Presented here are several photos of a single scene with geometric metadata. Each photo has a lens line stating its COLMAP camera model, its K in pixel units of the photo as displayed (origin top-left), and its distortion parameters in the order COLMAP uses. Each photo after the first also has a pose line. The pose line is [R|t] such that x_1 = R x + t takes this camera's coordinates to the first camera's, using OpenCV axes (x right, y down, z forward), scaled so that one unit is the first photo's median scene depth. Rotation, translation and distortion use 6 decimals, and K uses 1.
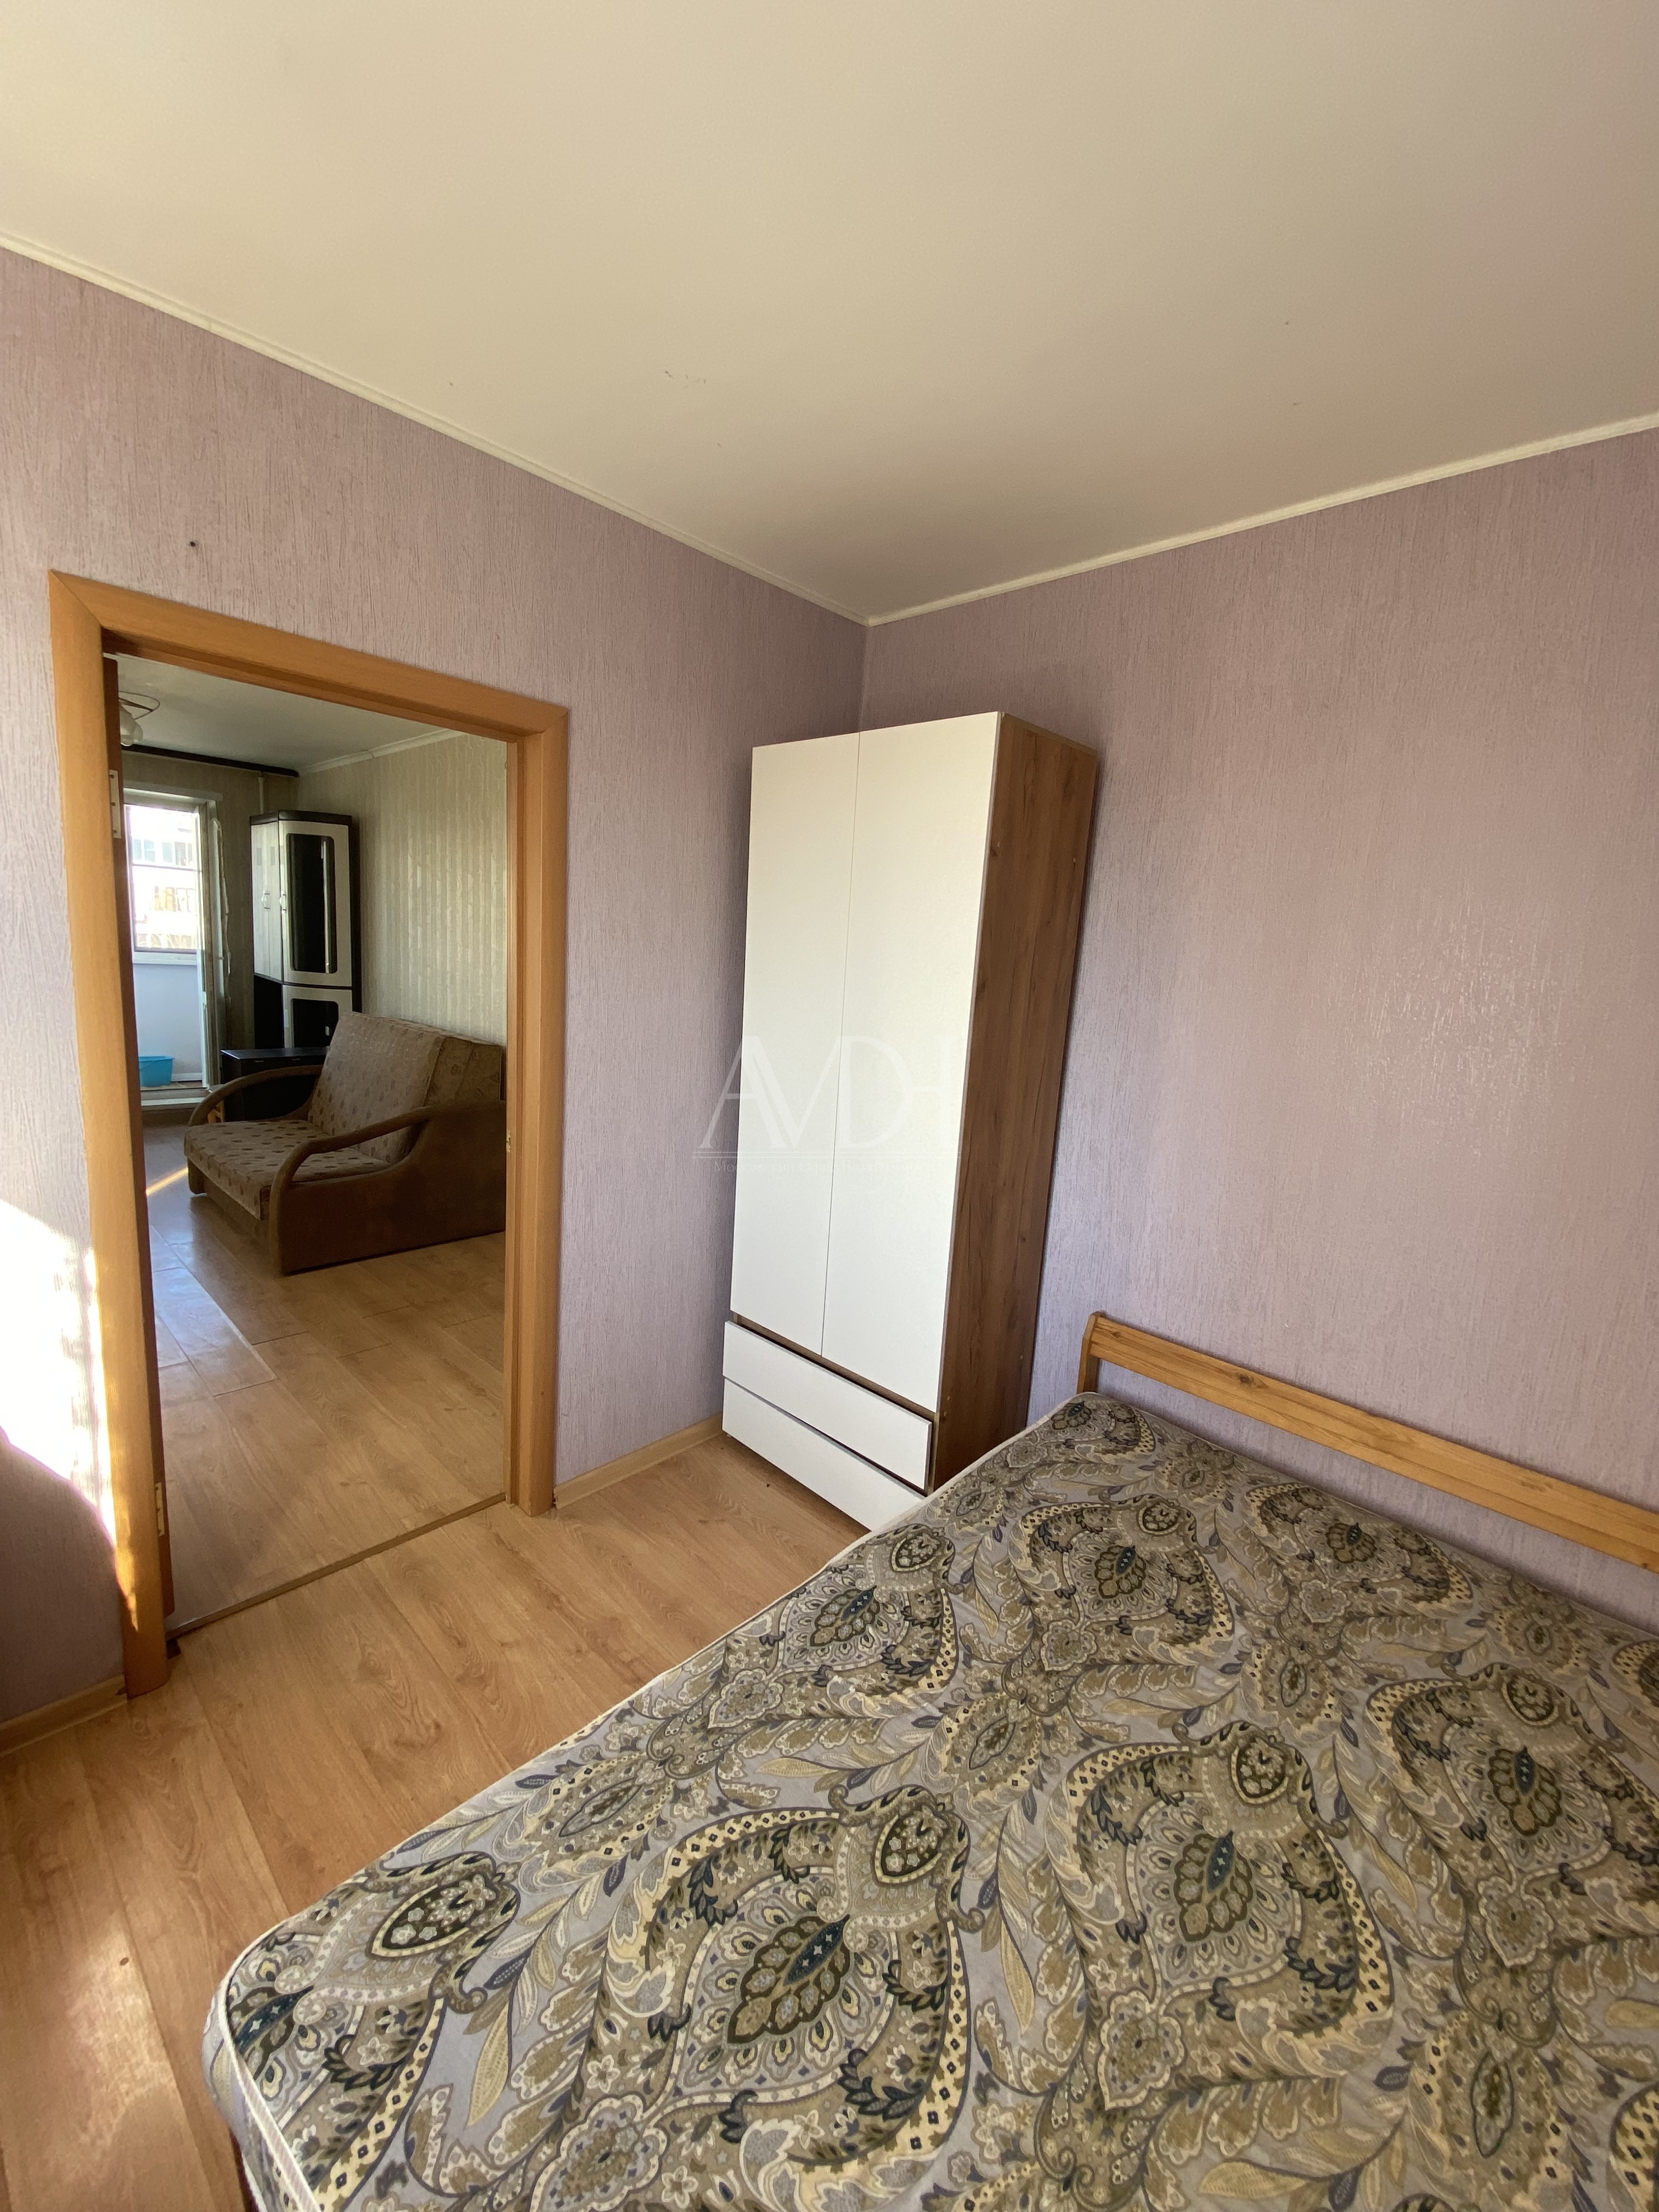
lens RADIAL K [[884.7, 0, 835.1], [0, 884.7, 1074.4], [0, 0, 1]] dist [0.008377, -0.014766]
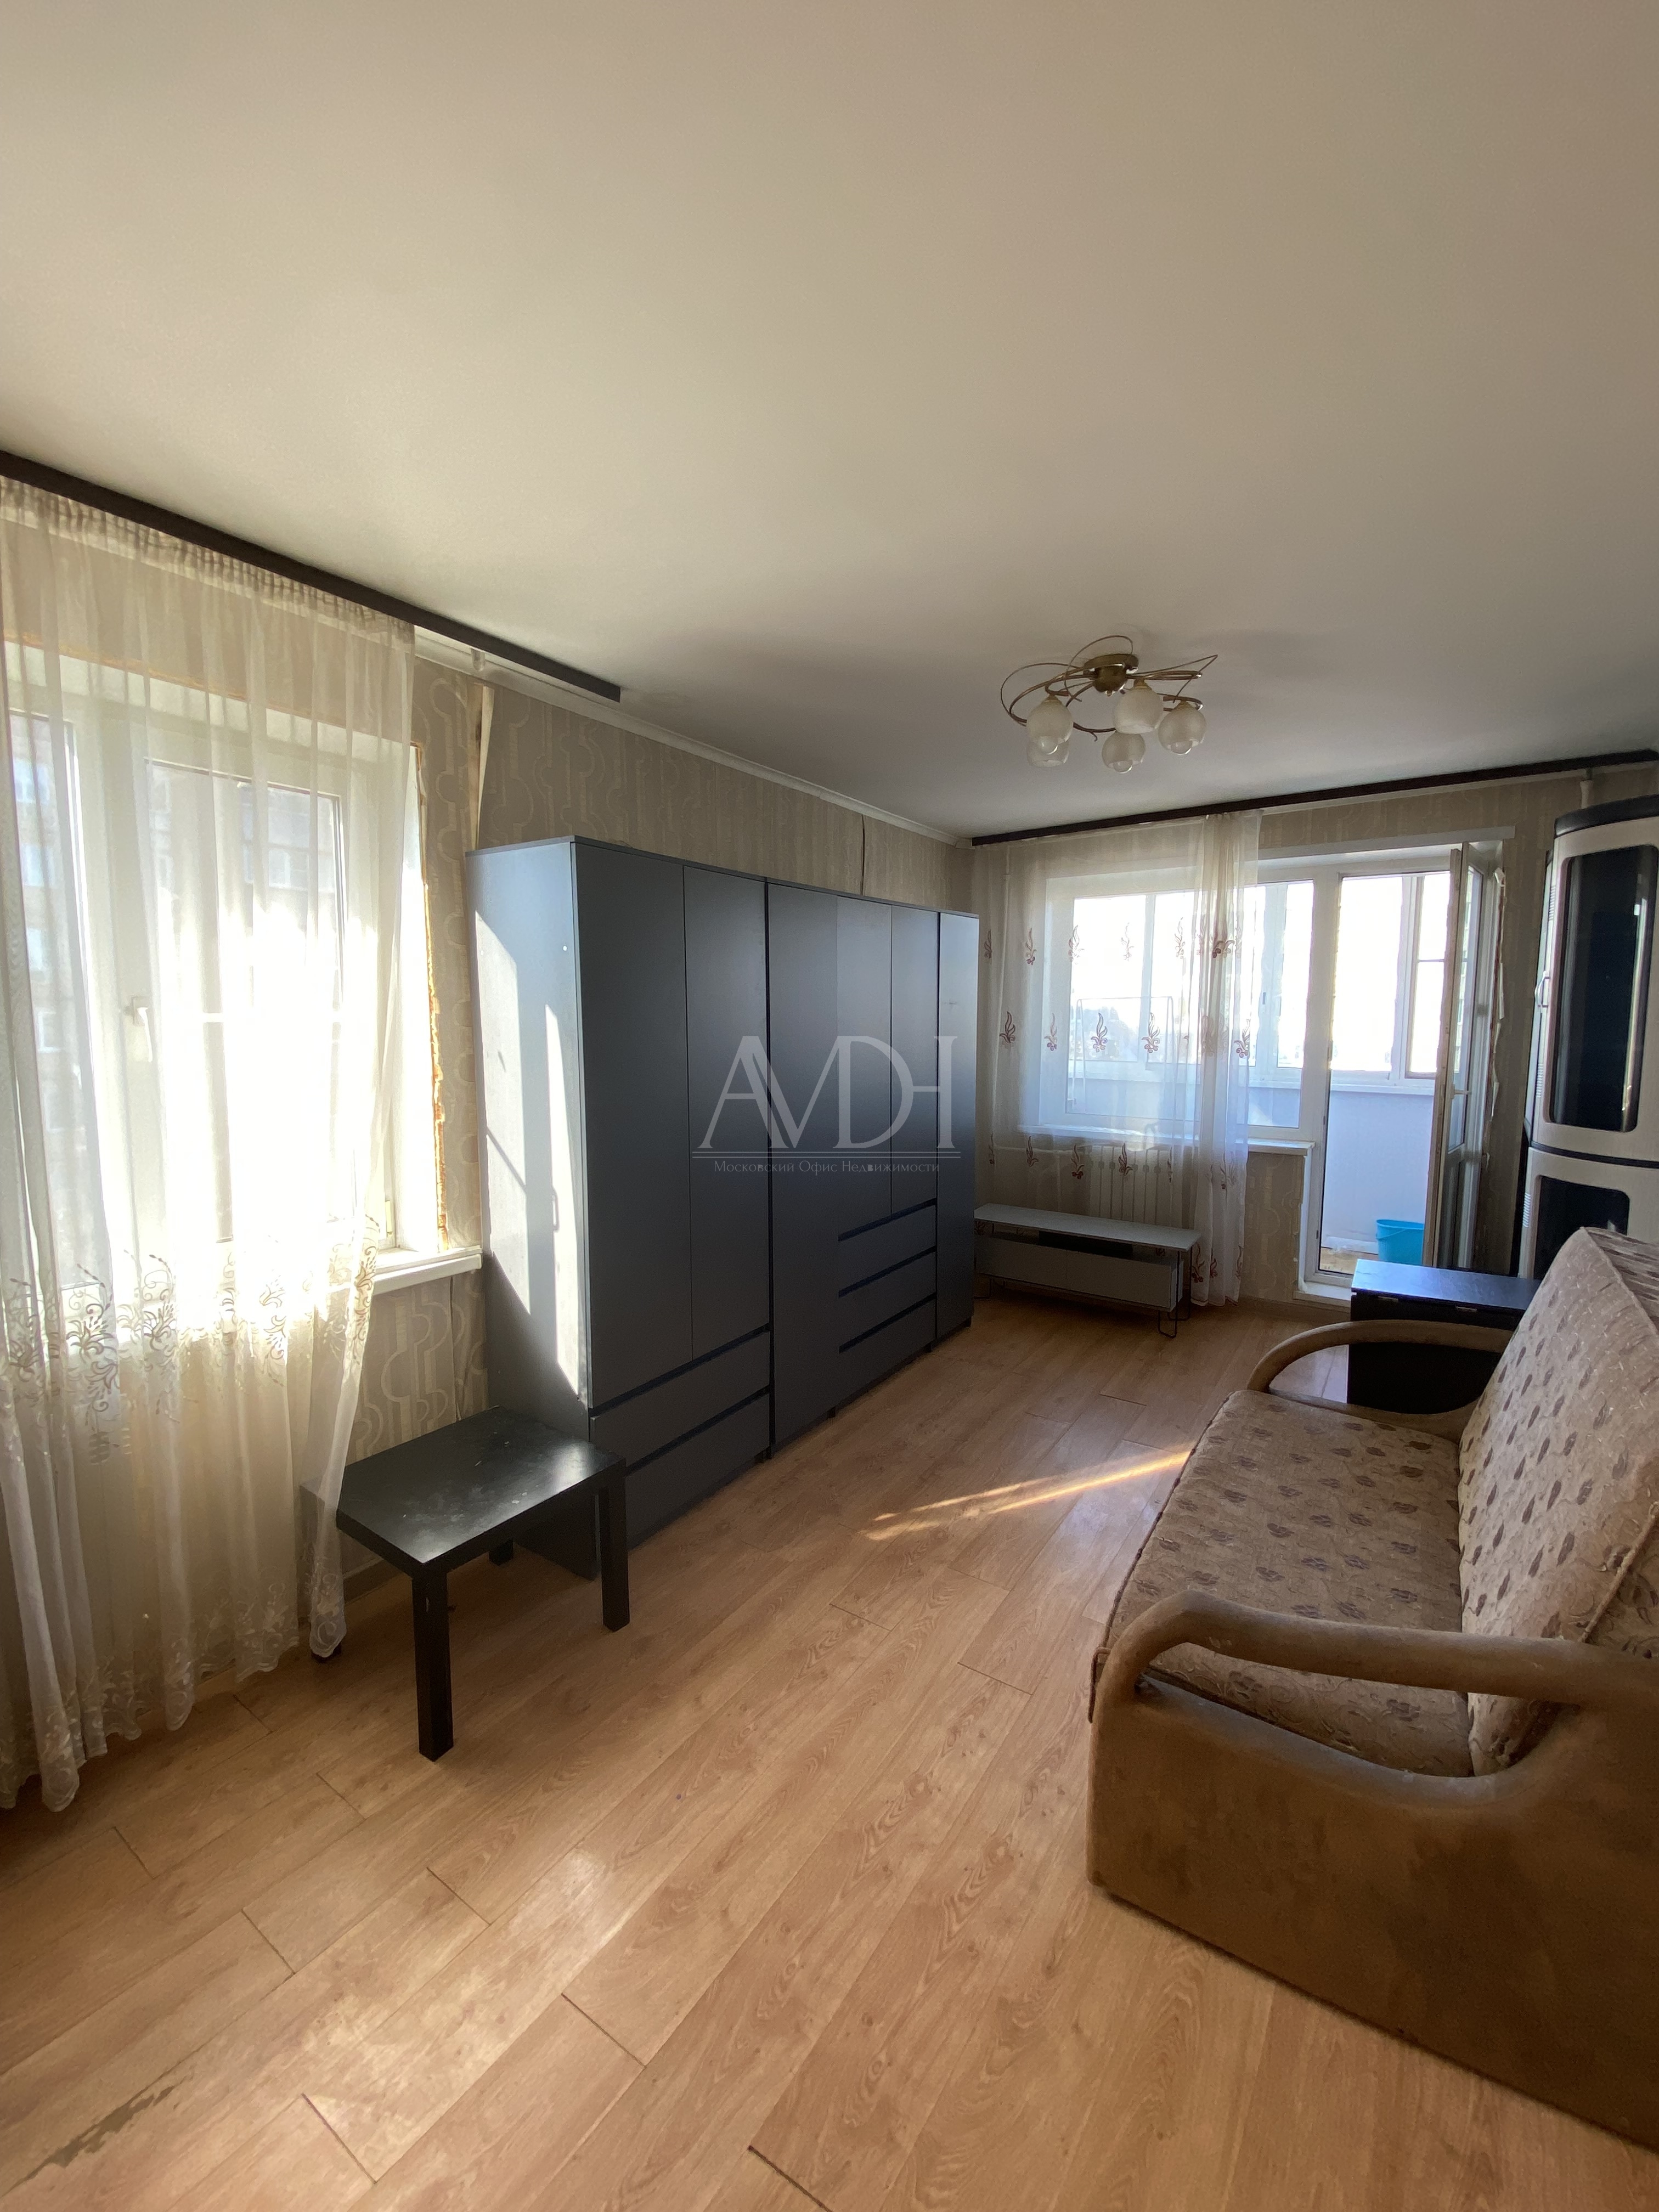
lens RADIAL K [[884.7, 0, 830.3], [0, 884.7, 1108.6], [0, 0, 1]] dist [0.008377, -0.014766]
pose [[0.157768, 0.040429, -0.986648, -0.742712], [-0.131892, 0.991072, 0.019520, -0.351199], [0.978628, 0.127052, 0.161692, 2.232447]]
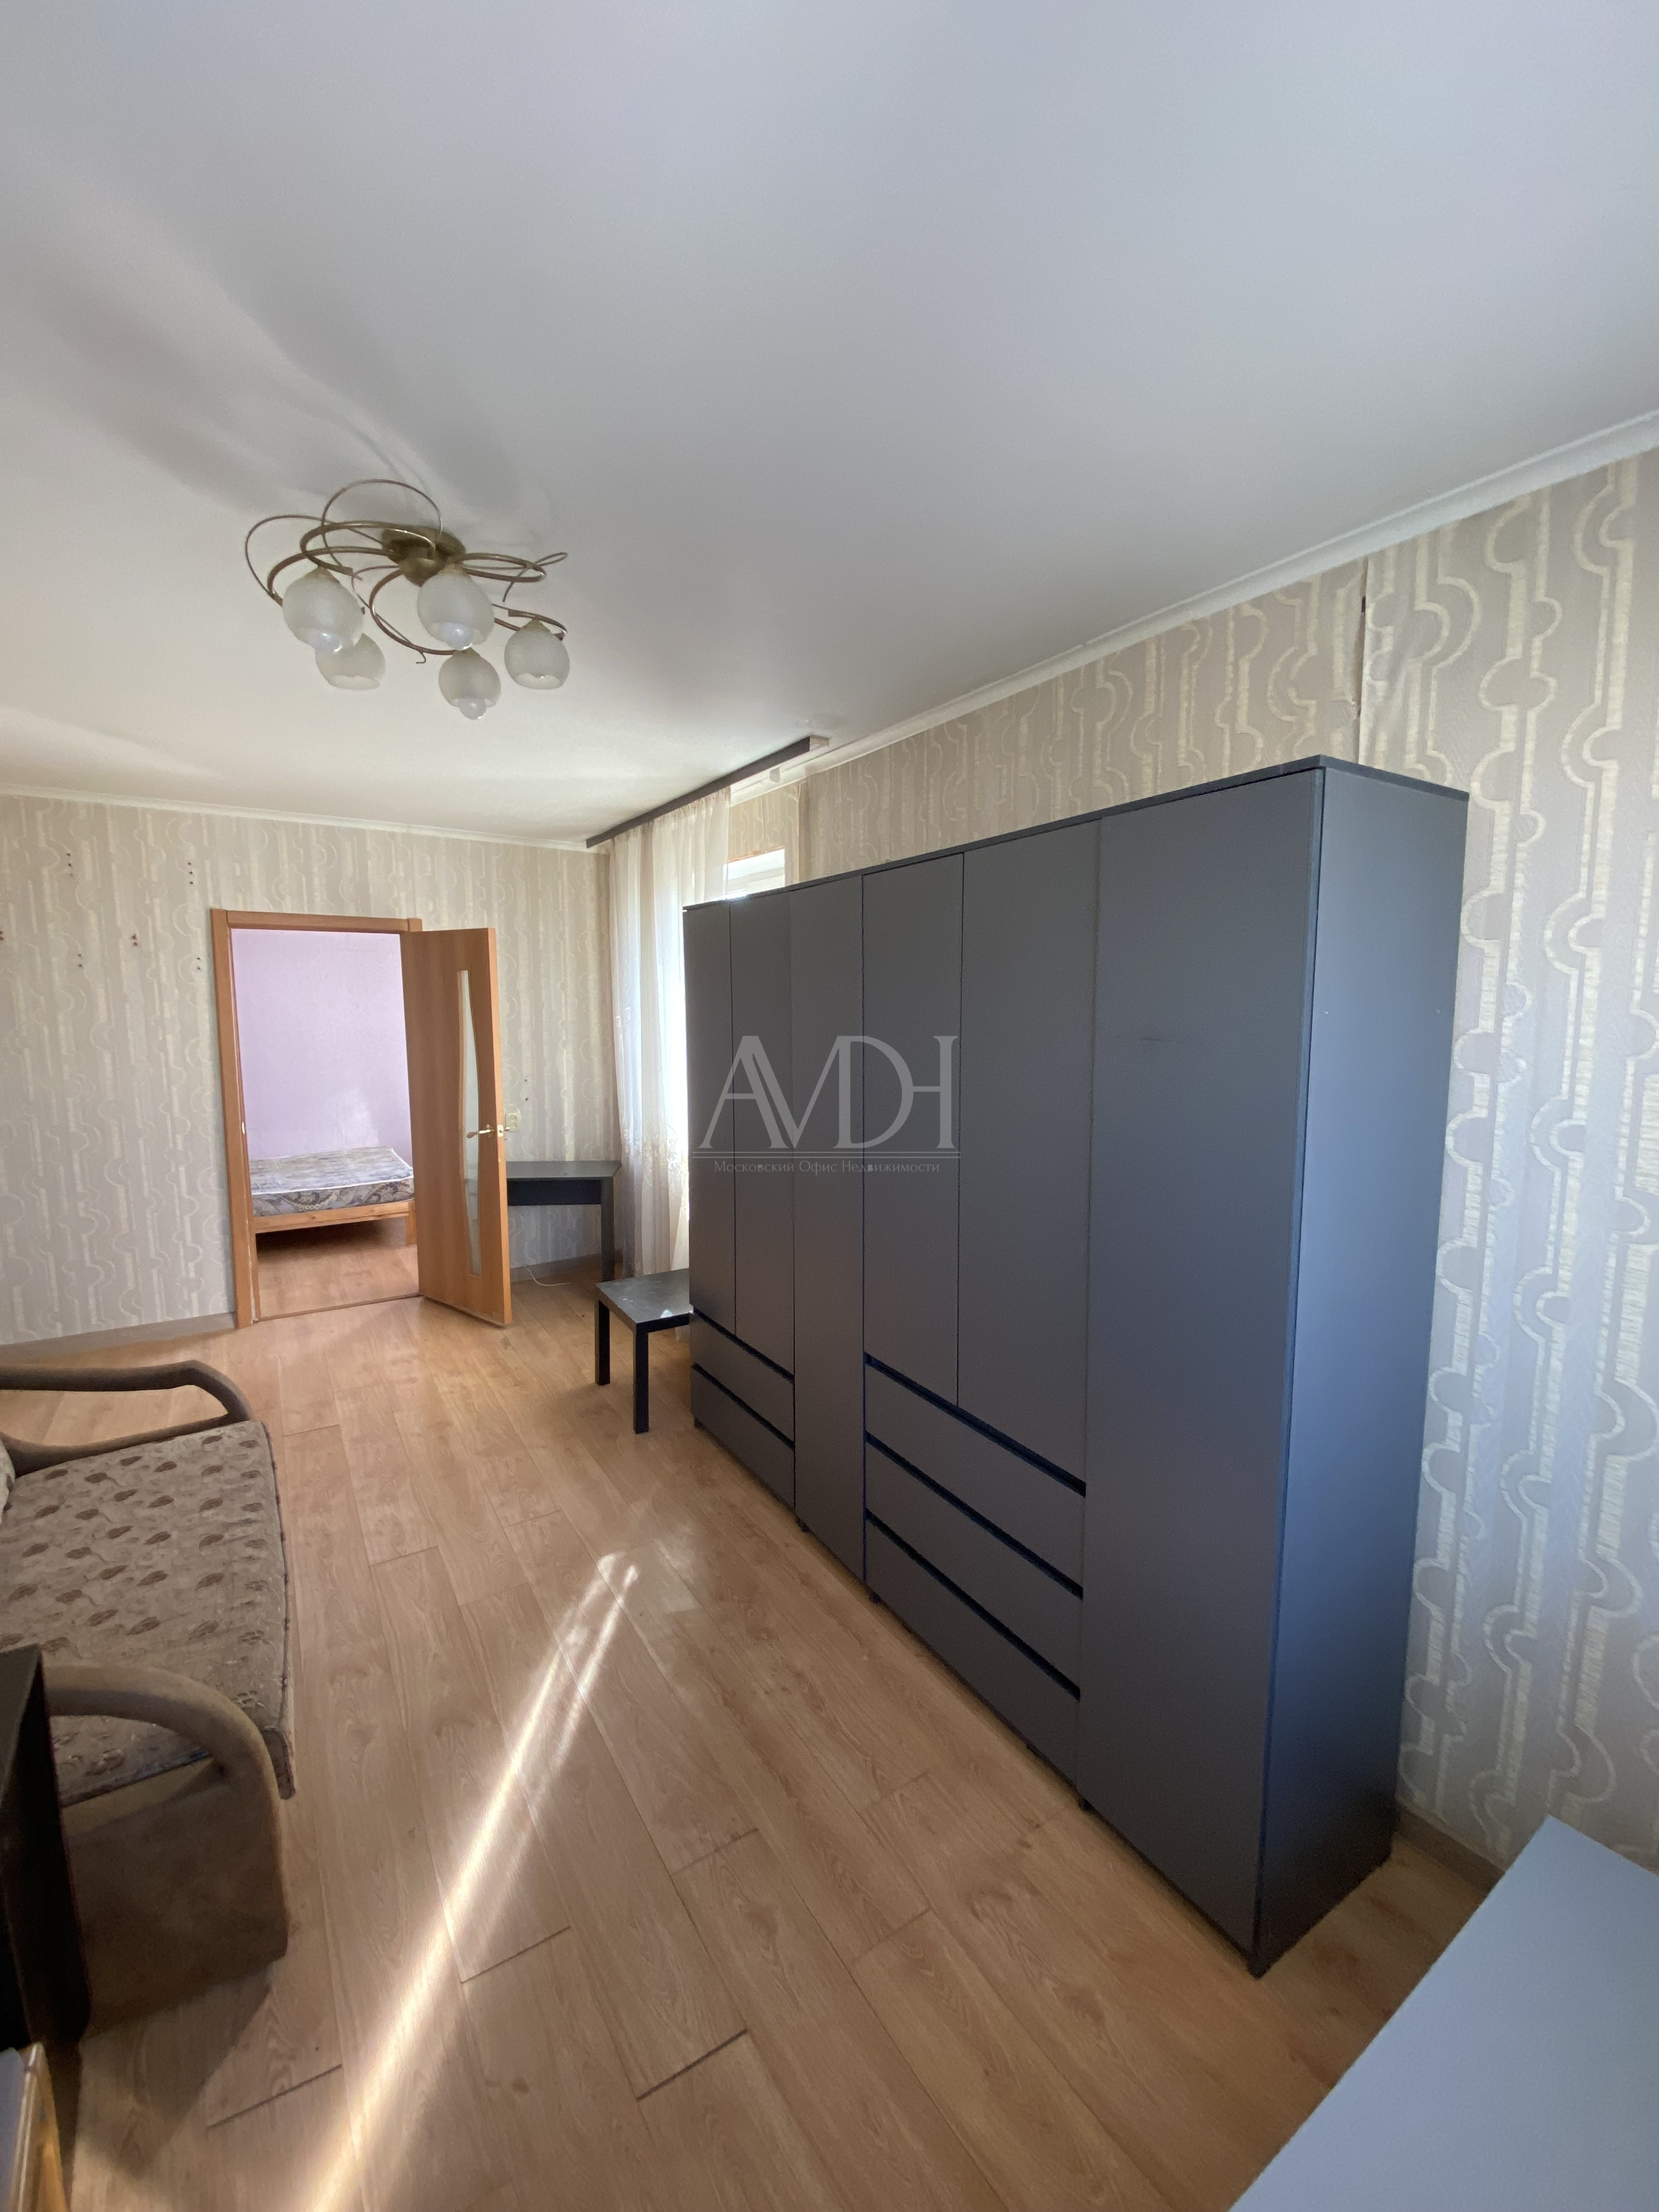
lens RADIAL K [[884.7, 0, 841.6], [0, 884.7, 1104.0], [0, 0, 1]] dist [0.008377, -0.014766]
pose [[-0.971358, -0.090922, 0.219539, -3.560089], [-0.027826, 0.961068, 0.274907, -0.939828], [-0.235987, 0.260924, -0.936071, 4.310685]]
